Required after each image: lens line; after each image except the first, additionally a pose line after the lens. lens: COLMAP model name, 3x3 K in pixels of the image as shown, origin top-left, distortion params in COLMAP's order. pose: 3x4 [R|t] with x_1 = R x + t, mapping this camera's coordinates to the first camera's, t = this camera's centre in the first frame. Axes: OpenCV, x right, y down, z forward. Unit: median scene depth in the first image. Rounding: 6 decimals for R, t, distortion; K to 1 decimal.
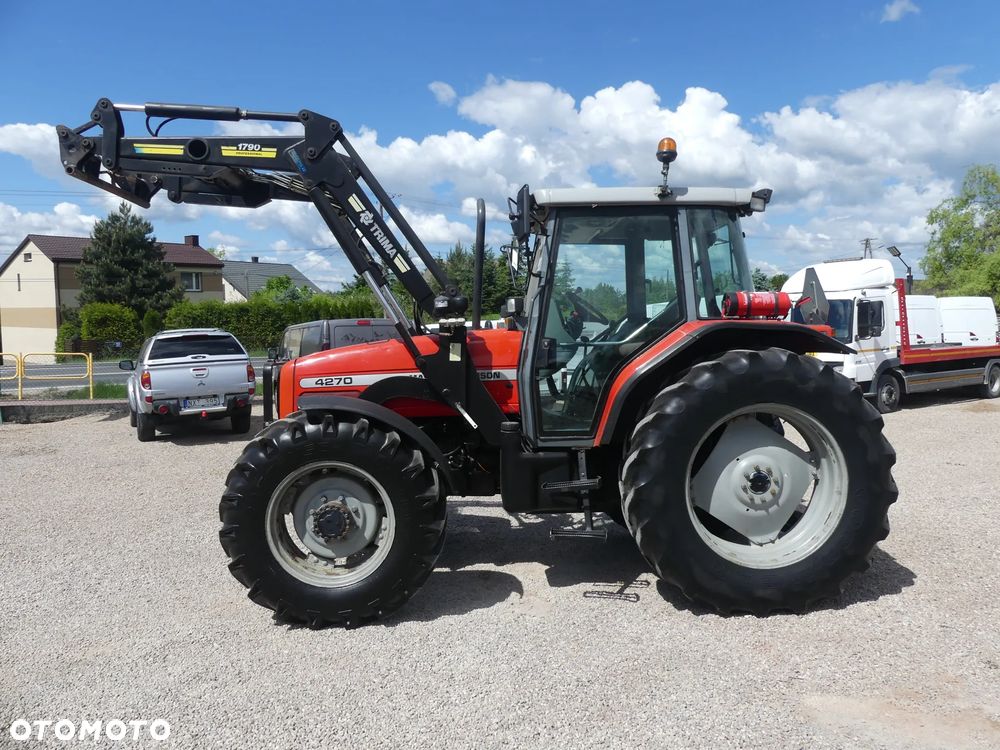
lens RADIAL K [[743.7, 0, 500.0], [0, 743.7, 375.0], [0, 0, 1]] dist [-0.016739, 0.003414]
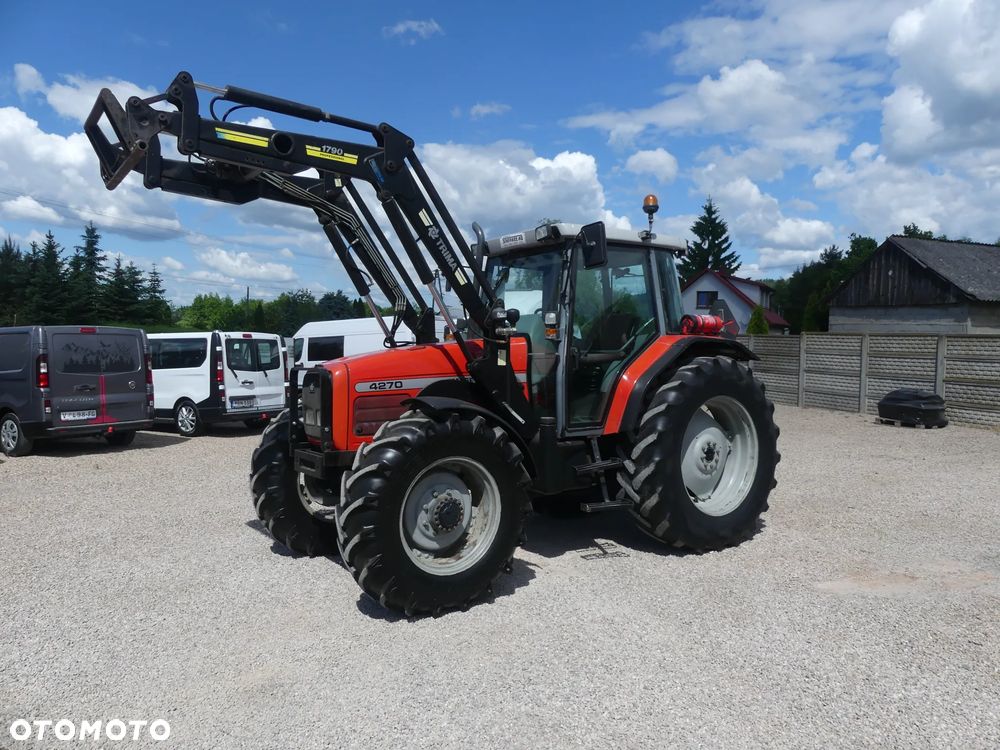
lens RADIAL K [[743.7, 0, 500.0], [0, 743.7, 375.0], [0, 0, 1]] dist [-0.016739, 0.003414]
pose [[0.843176, -0.004425, 0.537619, -0.685661], [0.017319, 0.999671, -0.018934, 0.017513], [-0.537358, 0.025276, 0.842975, 0.045390]]
